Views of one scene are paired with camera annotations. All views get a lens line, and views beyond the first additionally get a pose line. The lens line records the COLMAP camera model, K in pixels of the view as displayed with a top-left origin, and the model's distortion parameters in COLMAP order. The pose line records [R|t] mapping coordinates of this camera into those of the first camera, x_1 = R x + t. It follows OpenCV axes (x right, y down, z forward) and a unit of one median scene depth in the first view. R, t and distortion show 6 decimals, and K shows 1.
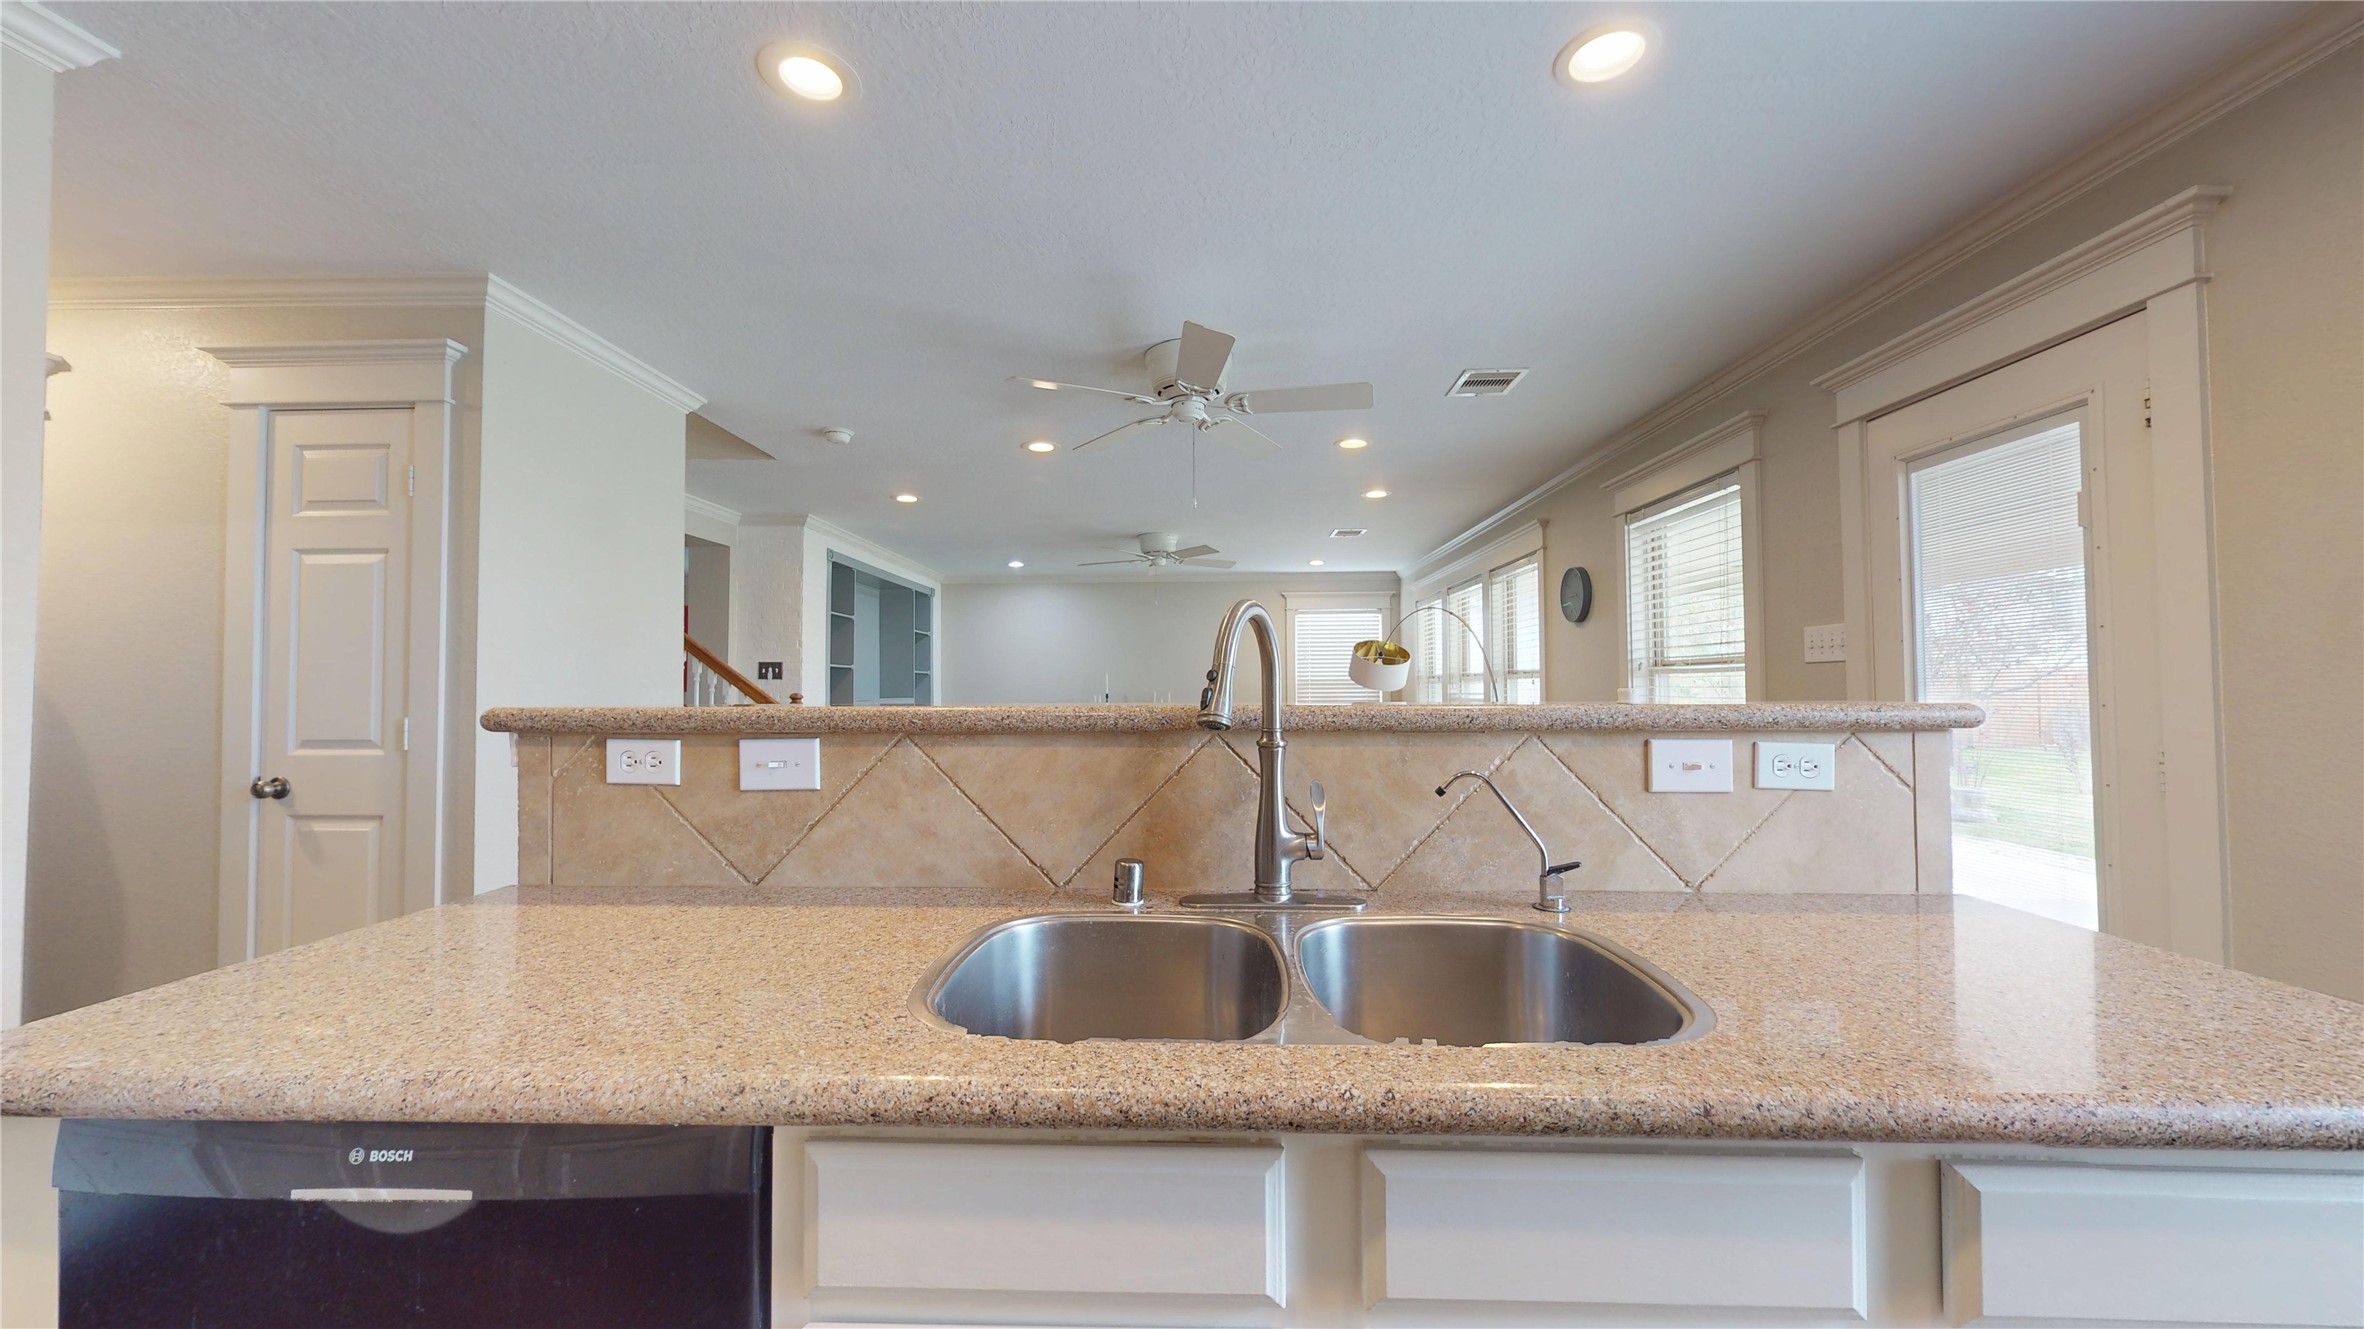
lens RADIAL K [[865.8, 0, 1183.2], [0, 865.8, 667.8], [0, 0, 1]] dist [-0.001675, 0.000087]
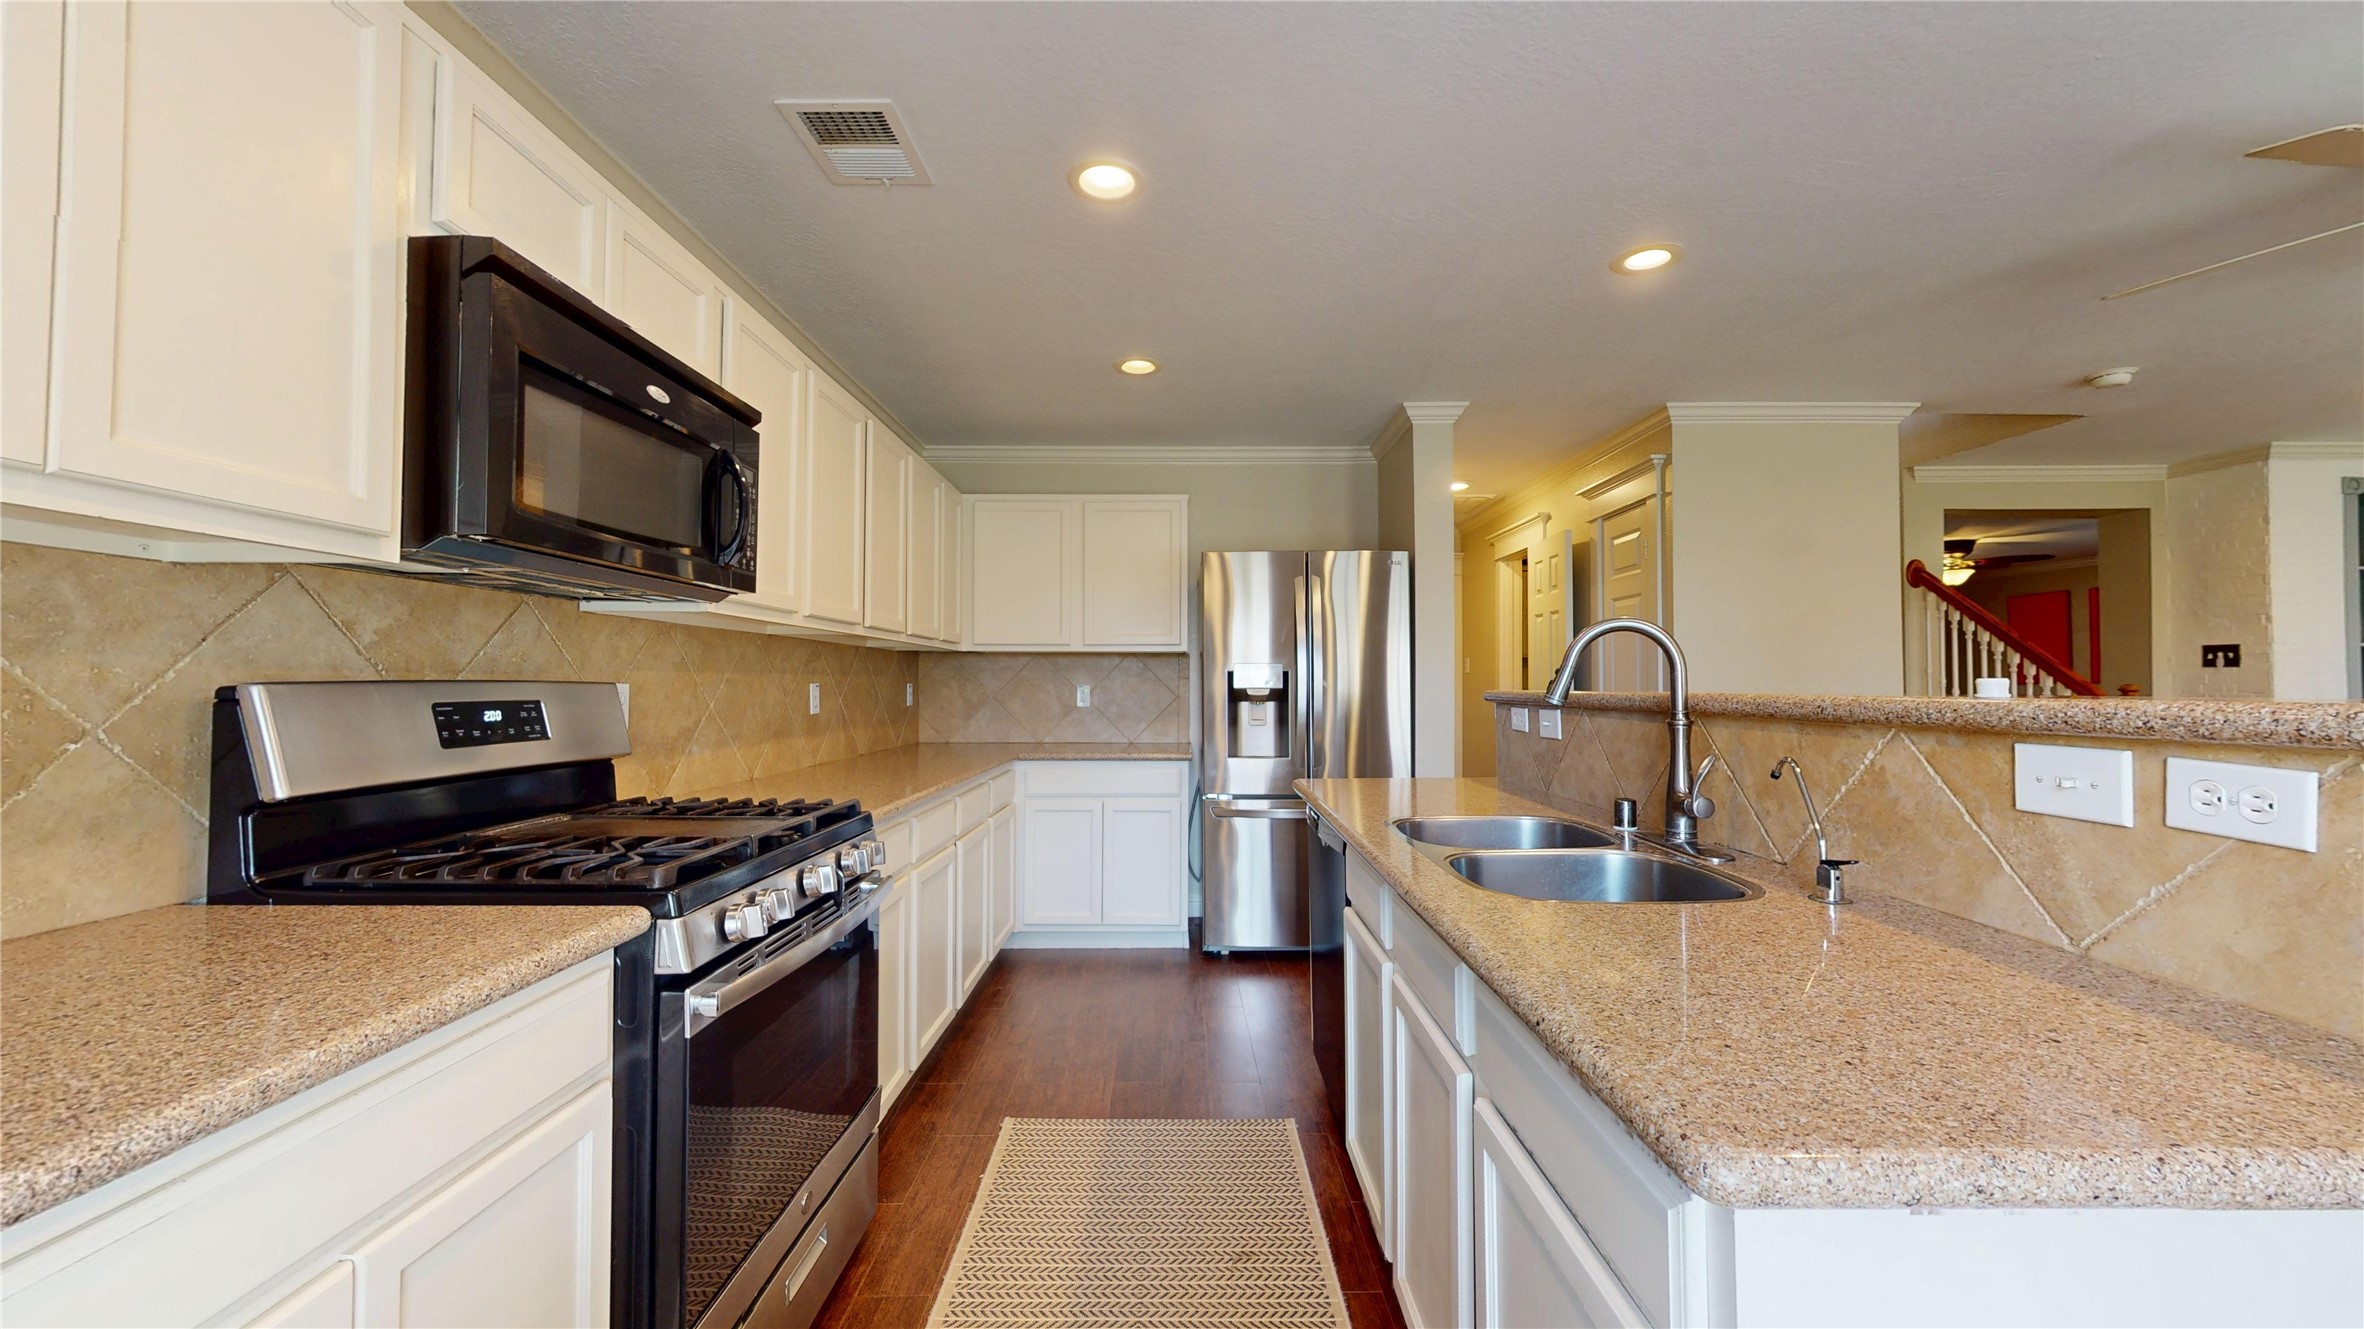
lens RADIAL K [[865.8, 0, 1176.2], [0, 865.8, 662.1], [0, 0, 1]] dist [-0.001675, 0.000087]
pose [[0.012591, -0.023770, -0.999638, 1.306558], [0.027140, 0.999357, -0.023421, 0.006824], [0.999552, -0.026836, 0.013228, 0.226993]]
